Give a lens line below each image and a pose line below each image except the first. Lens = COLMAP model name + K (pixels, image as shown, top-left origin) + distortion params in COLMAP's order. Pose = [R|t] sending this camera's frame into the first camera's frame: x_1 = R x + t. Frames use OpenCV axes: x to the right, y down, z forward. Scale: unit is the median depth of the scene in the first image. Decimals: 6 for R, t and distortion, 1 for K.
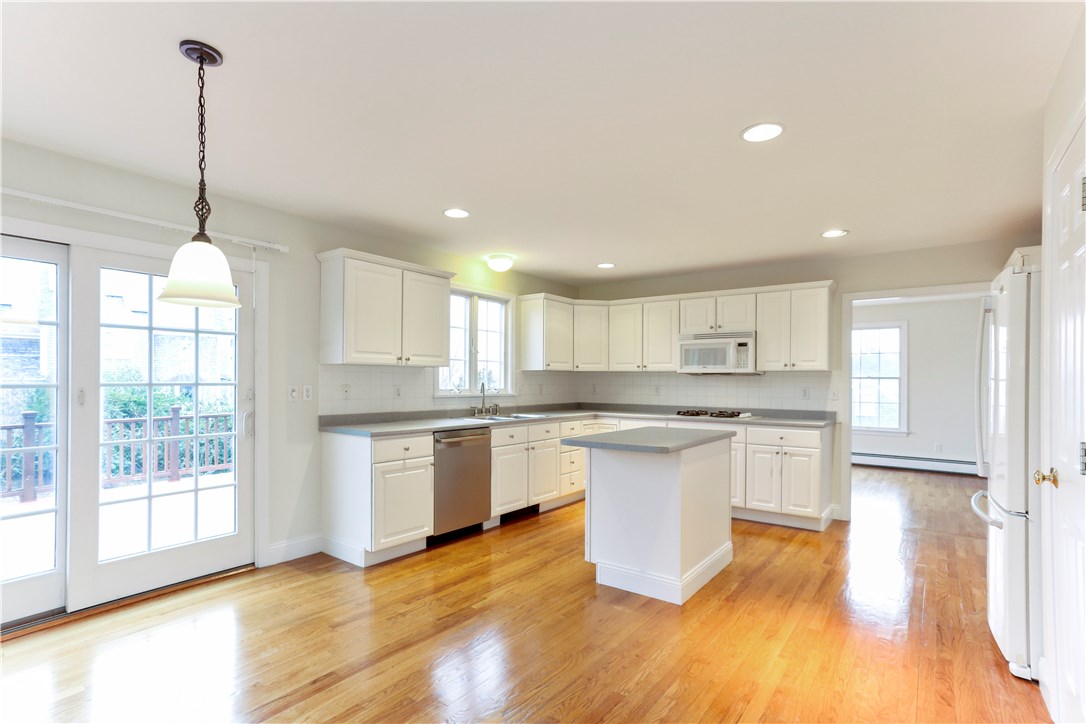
lens RADIAL K [[534.3, 0, 545.1], [0, 534.3, 382.1], [0, 0, 1]] dist [-0.038238, 0.040778]
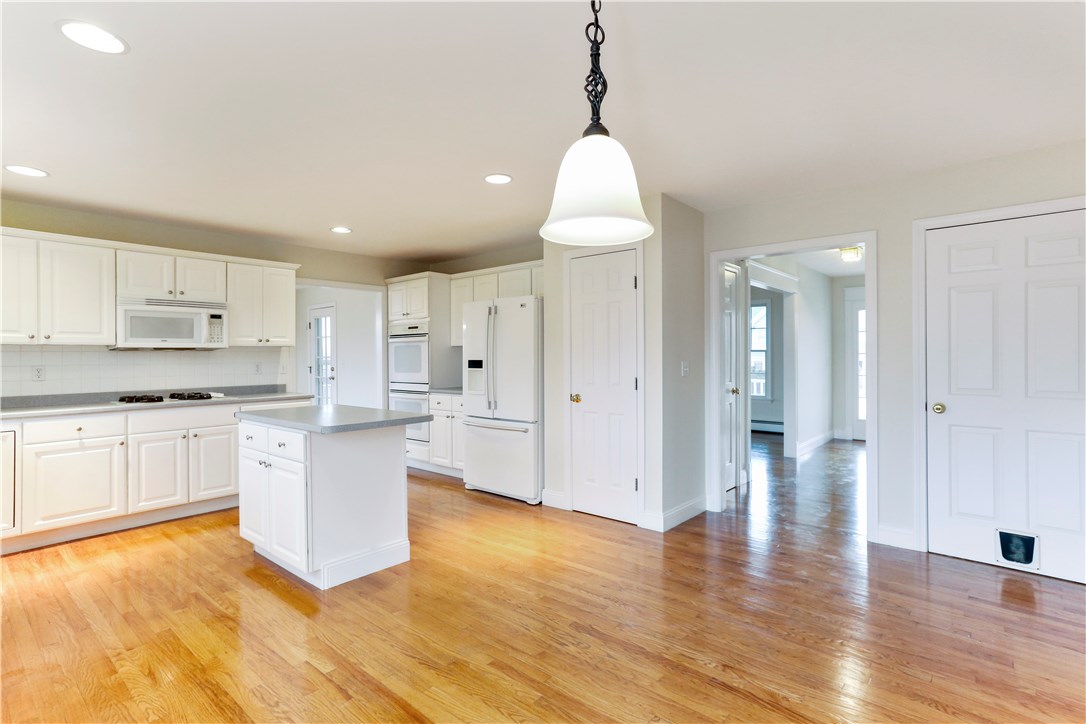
lens RADIAL K [[526.3, 0, 543.0], [0, 526.3, 362.0], [0, 0, 1]] dist [-0.003983, 0.038423]
pose [[0.089477, -0.019164, 0.995804, -0.472784], [0.012666, 0.999756, 0.018102, -0.002823], [-0.995908, 0.010993, 0.089698, 0.370323]]
